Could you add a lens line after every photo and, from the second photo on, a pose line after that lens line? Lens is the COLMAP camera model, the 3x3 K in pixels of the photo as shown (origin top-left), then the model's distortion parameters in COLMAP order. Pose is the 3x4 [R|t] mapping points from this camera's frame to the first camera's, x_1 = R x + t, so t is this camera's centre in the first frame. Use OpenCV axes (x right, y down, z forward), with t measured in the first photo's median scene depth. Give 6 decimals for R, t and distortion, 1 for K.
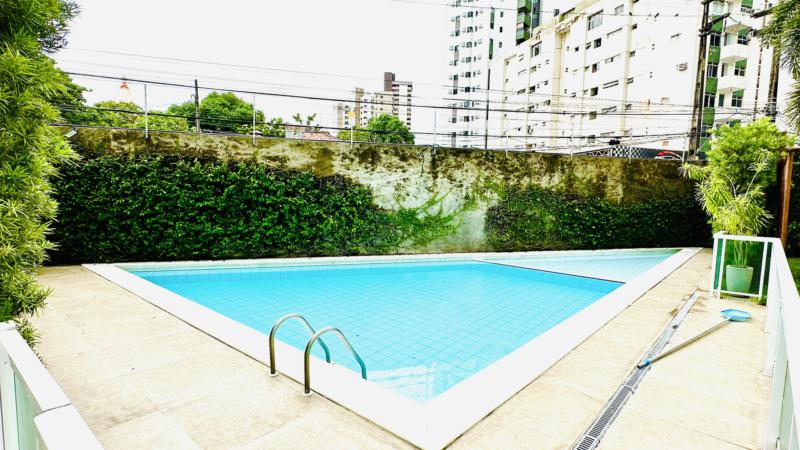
lens RADIAL K [[424.5, 0, 397.6], [0, 424.5, 227.8], [0, 0, 1]] dist [0.001470, -0.003811]
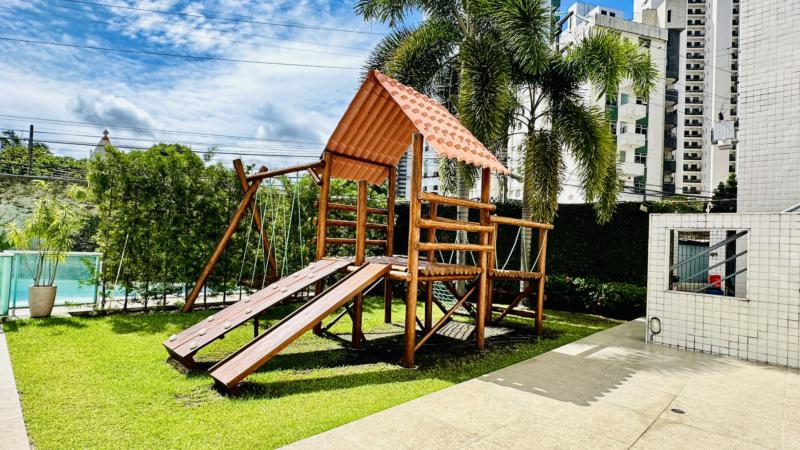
lens RADIAL K [[424.5, 0, 400.1], [0, 424.5, 224.2], [0, 0, 1]] dist [0.001470, -0.003811]
pose [[0.998501, 0.028317, -0.046829, 1.128274], [-0.034341, 0.990480, -0.133303, 0.037426], [0.042609, 0.134712, 0.989968, 0.018999]]
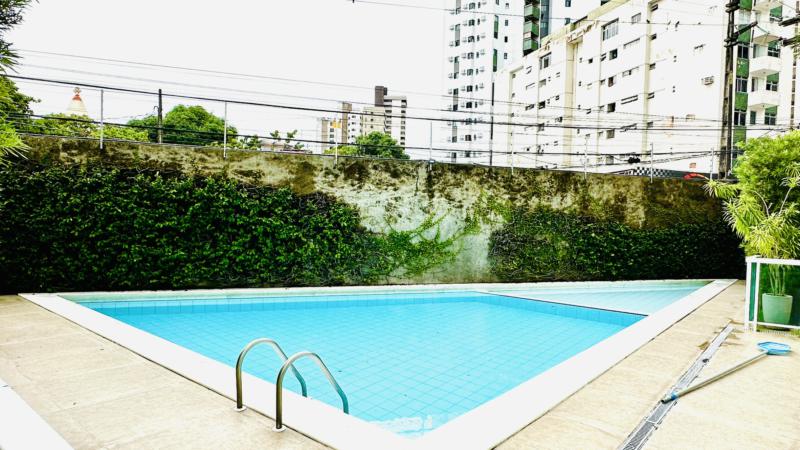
lens RADIAL K [[491.2, 0, 397.6], [0, 491.2, 230.0], [0, 0, 1]] dist [-0.000688, -0.001992]
pose [[0.999872, 0.002732, 0.015779, 0.003212], [-0.001687, 0.997826, -0.065884, 0.017282], [-0.015925, 0.065849, 0.997703, -0.006312]]
